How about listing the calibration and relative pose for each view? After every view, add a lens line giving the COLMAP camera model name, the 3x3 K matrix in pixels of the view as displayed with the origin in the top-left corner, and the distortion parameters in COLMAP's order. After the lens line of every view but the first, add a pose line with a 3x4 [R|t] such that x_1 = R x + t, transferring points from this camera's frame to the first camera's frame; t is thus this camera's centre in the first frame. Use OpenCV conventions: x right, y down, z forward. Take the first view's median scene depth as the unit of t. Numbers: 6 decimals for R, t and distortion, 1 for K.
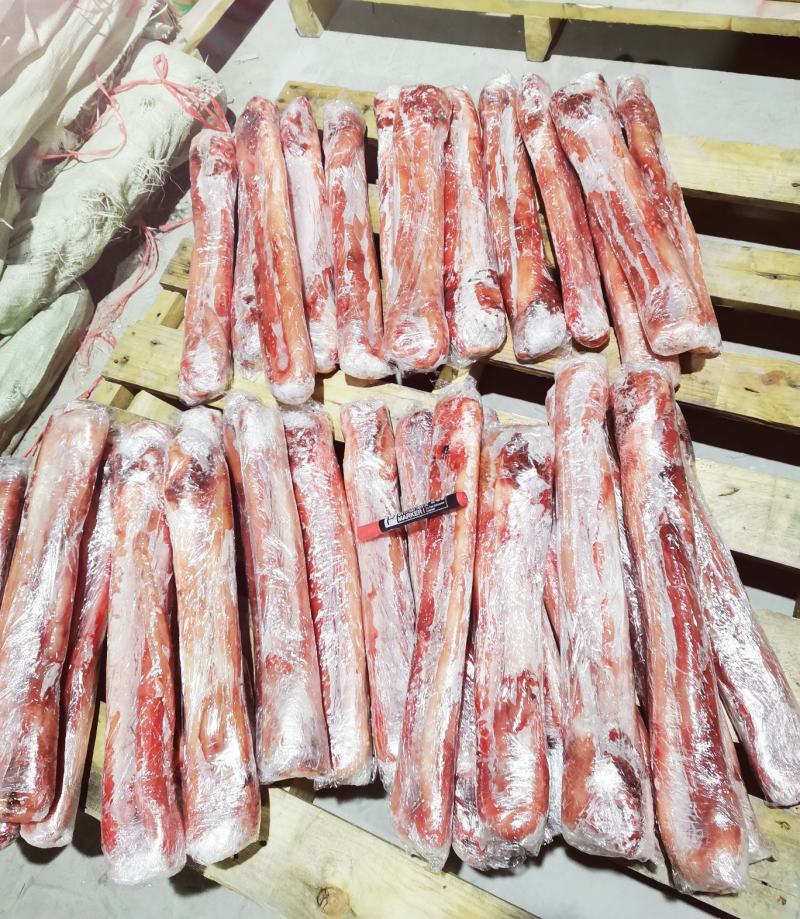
lens RADIAL K [[702.5, 0, 401.9], [0, 702.5, 448.3], [0, 0, 1]] dist [0.006679, -0.004530]
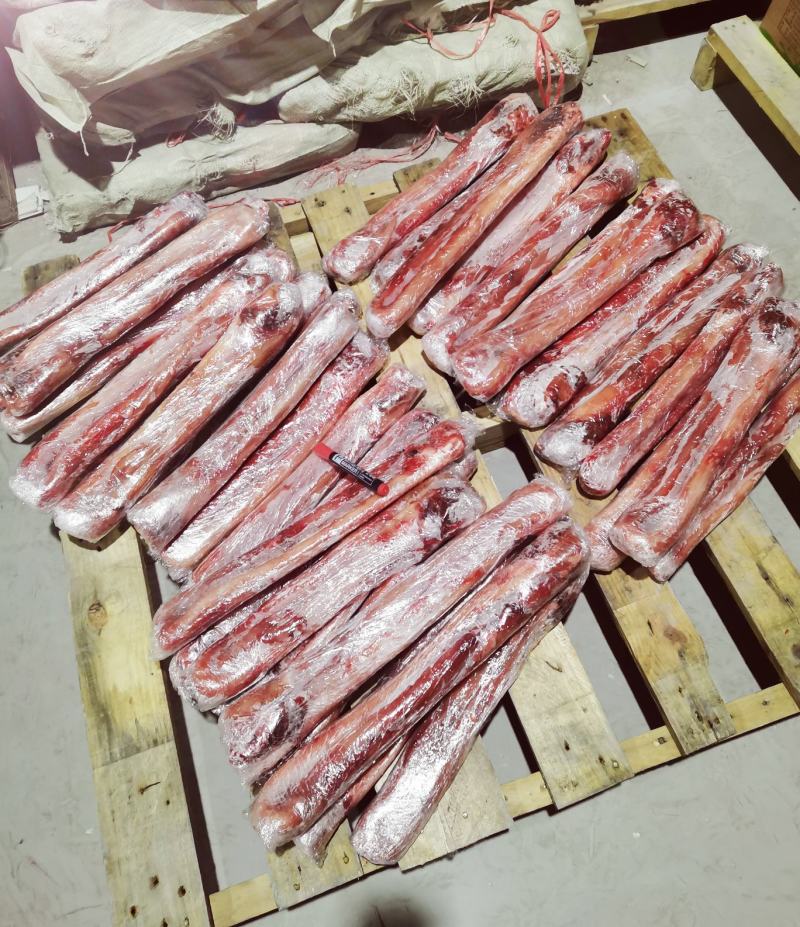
lens RADIAL K [[674.0, 0, 379.5], [0, 674.0, 437.2], [0, 0, 1]] dist [0.009232, -0.000933]
pose [[0.656896, 0.735494, -0.165939, 0.172916], [-0.711550, 0.677518, 0.186189, -0.165390], [0.249368, -0.004232, 0.968400, -0.089370]]
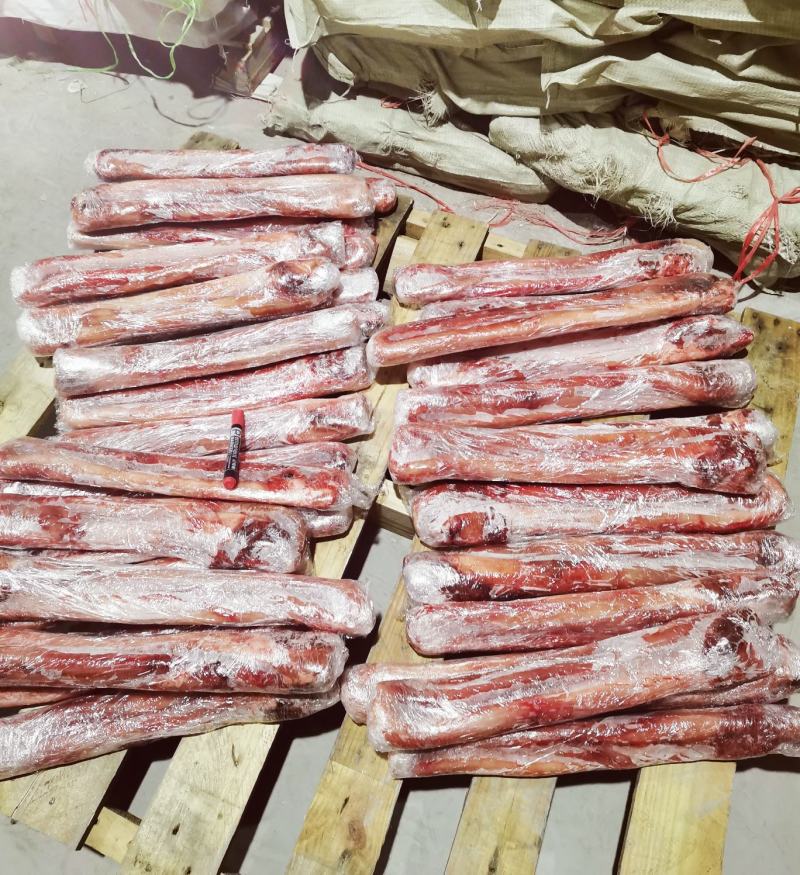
lens RADIAL K [[667.9, 0, 386.1], [0, 667.9, 391.6], [0, 0, 1]] dist [0.016058, -0.014043]
pose [[0.003629, 0.951769, -0.306796, 0.235083], [-0.899716, 0.137014, 0.414414, -0.533382], [0.436461, 0.274525, 0.856818, 0.112178]]
